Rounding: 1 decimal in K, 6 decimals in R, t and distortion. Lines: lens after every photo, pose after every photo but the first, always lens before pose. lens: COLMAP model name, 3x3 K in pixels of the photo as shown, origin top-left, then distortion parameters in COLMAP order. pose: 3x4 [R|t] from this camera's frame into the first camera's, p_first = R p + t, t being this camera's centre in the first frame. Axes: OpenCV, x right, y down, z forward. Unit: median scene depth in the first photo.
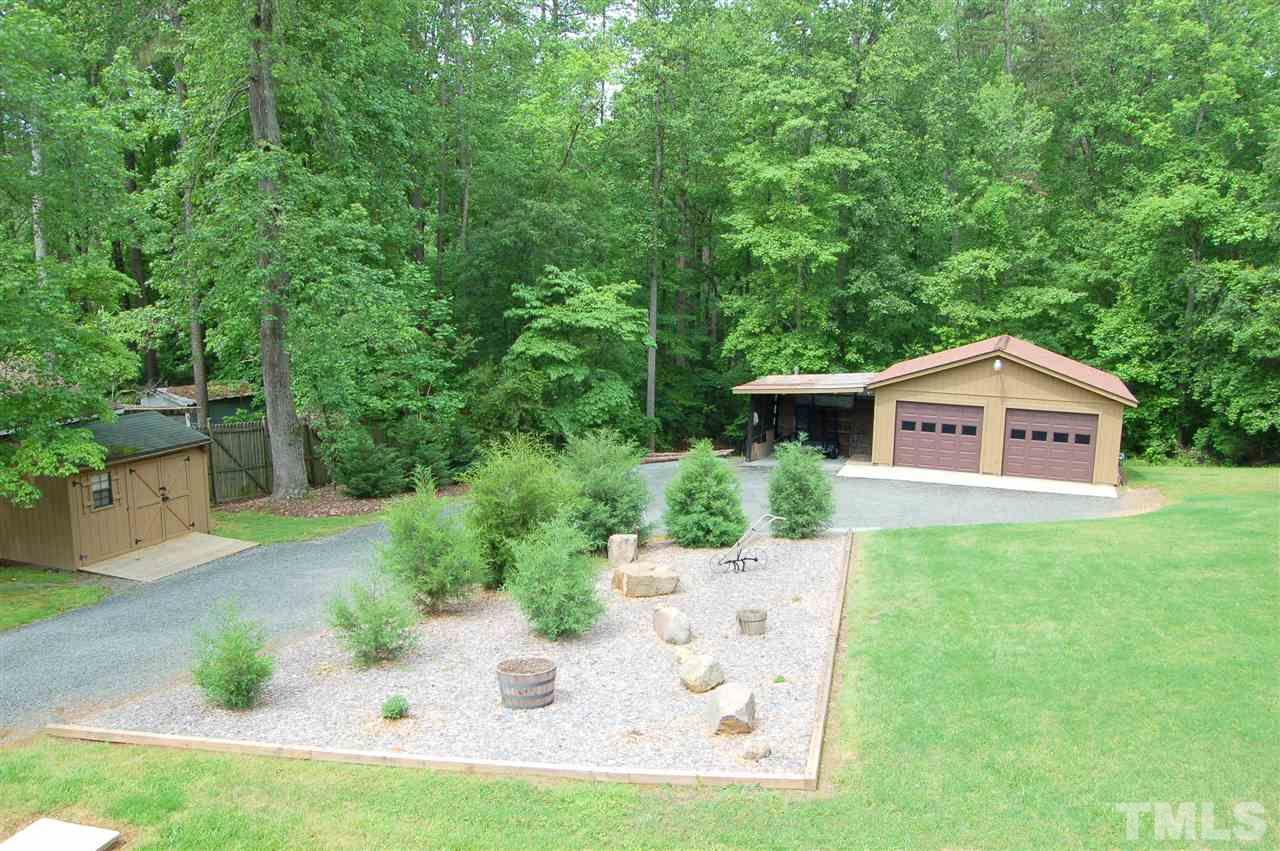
lens RADIAL K [[1042.6, 0, 647.2], [0, 1042.6, 433.8], [0, 0, 1]] dist [-0.061510, 0.031059]
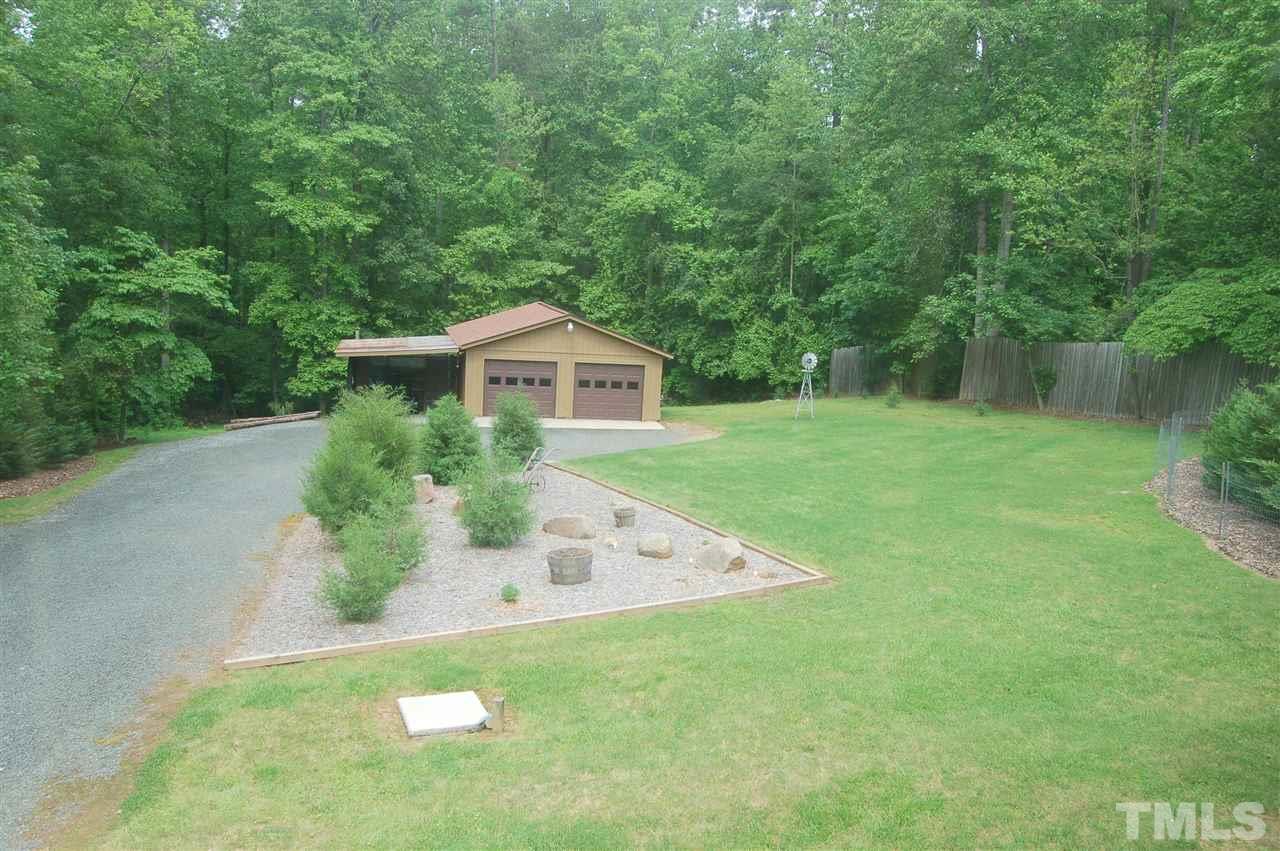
lens RADIAL K [[1042.6, 0, 640.9], [0, 1042.6, 428.7], [0, 0, 1]] dist [-0.061510, 0.031059]
pose [[0.827392, -0.061295, 0.558270, -0.196735], [0.046537, 0.998091, 0.040614, 0.004637], [-0.559693, -0.007624, 0.828665, -0.036256]]
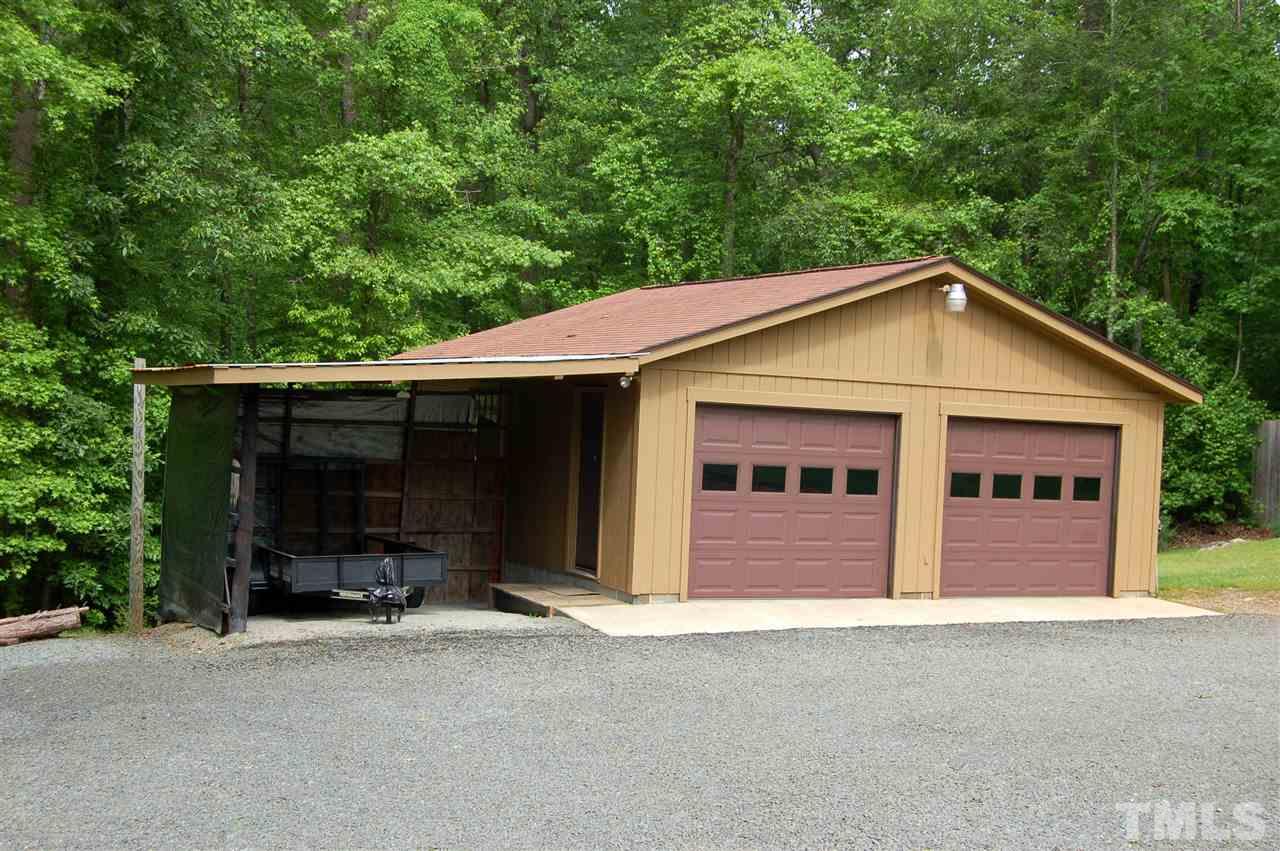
lens RADIAL K [[1640.5, 0, 644.1], [0, 1640.5, 425.0], [0, 0, 1]] dist [-0.064538, 0.000000]
pose [[0.677775, 0.006281, 0.735243, -0.120111], [0.087061, 0.992243, -0.088732, 0.015634], [-0.730097, 0.124151, 0.671971, 0.490588]]
